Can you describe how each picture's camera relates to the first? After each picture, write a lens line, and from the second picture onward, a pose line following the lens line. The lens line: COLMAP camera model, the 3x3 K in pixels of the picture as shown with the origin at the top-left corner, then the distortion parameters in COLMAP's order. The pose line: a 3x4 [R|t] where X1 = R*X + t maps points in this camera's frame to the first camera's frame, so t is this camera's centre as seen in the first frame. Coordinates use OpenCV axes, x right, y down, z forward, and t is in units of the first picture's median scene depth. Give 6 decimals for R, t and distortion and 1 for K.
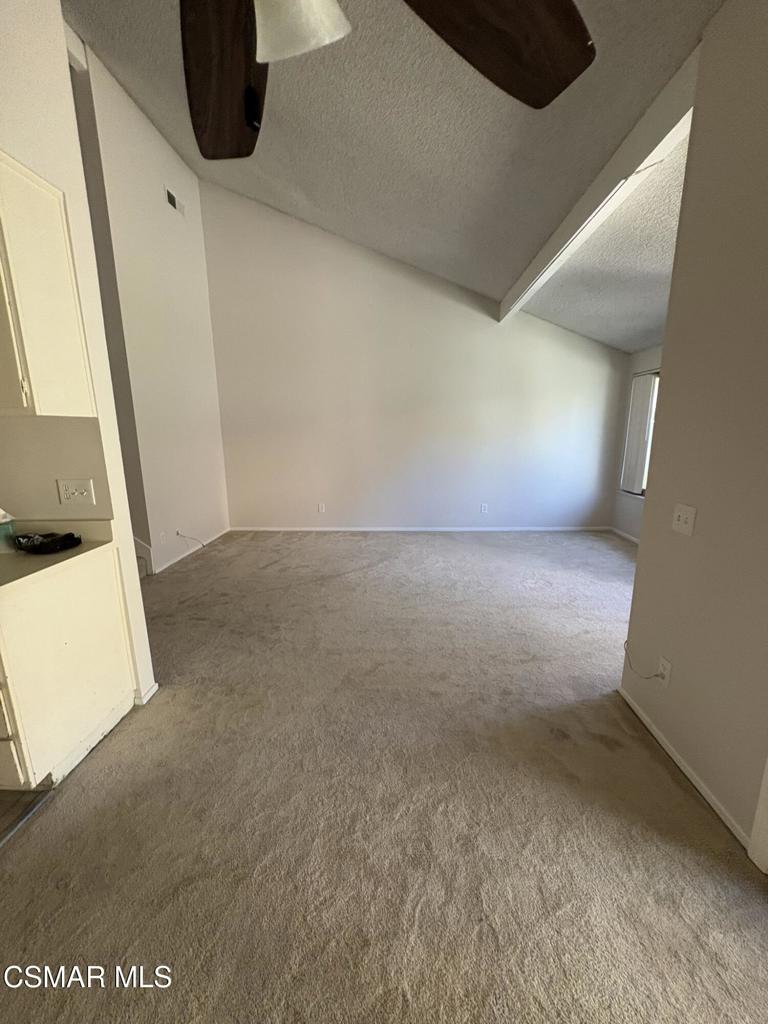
lens RADIAL K [[406.5, 0, 382.7], [0, 406.5, 510.5], [0, 0, 1]] dist [0.000841, -0.000720]
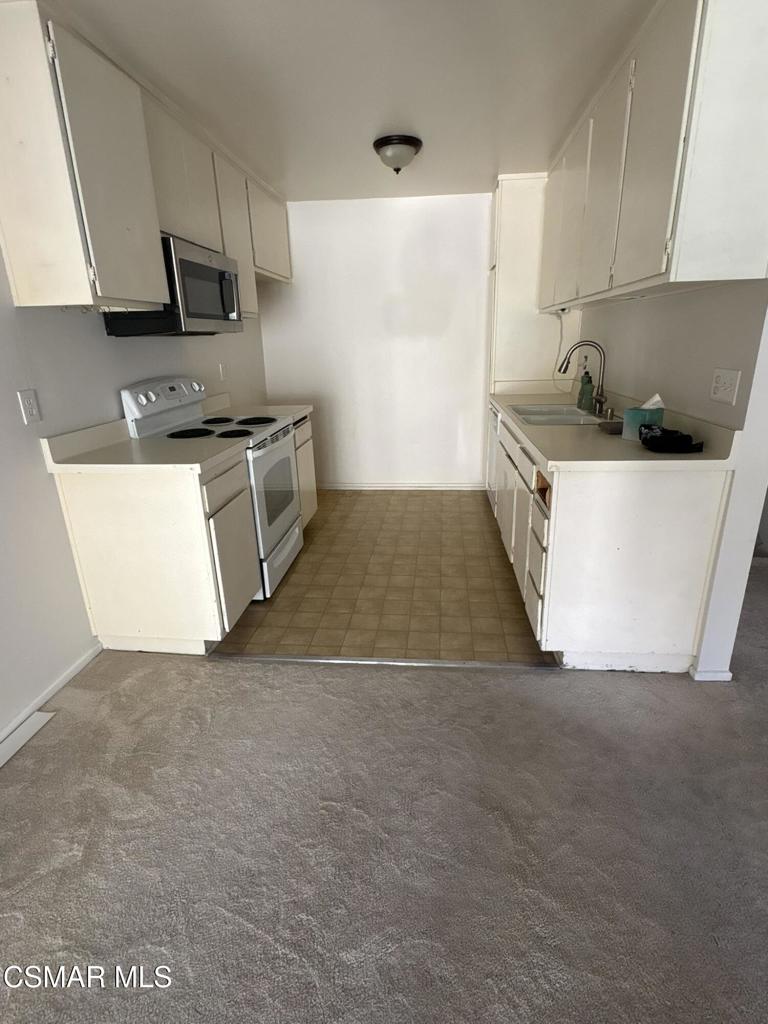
lens RADIAL K [[508.6, 0, 383.4], [0, 508.6, 506.4], [0, 0, 1]] dist [0.001740, -0.002181]
pose [[-0.048880, 0.329173, -0.943004, 0.266470], [-0.171615, 0.927323, 0.332595, -0.045298], [0.983951, 0.178091, 0.011163, 0.416239]]
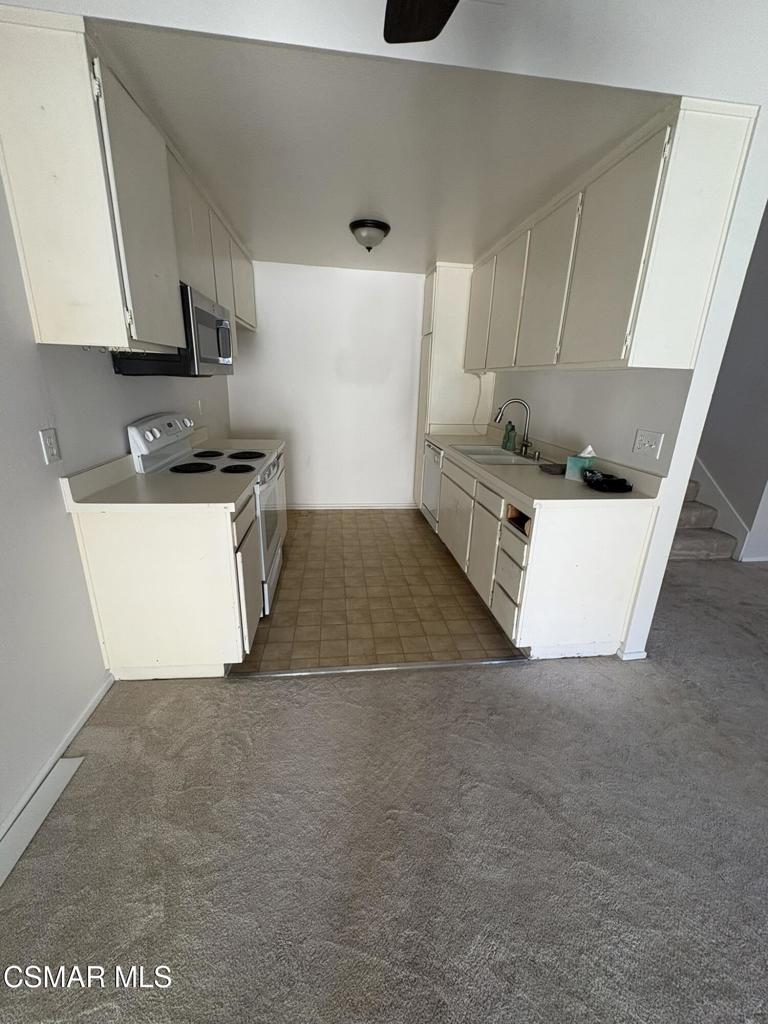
lens RADIAL K [[406.5, 0, 382.7], [0, 406.5, 509.9], [0, 0, 1]] dist [0.000841, -0.000720]
pose [[0.170089, 0.321410, -0.931539, 0.160258], [-0.229290, 0.932276, 0.279799, -0.023916], [0.958382, 0.166002, 0.232266, 0.144256]]
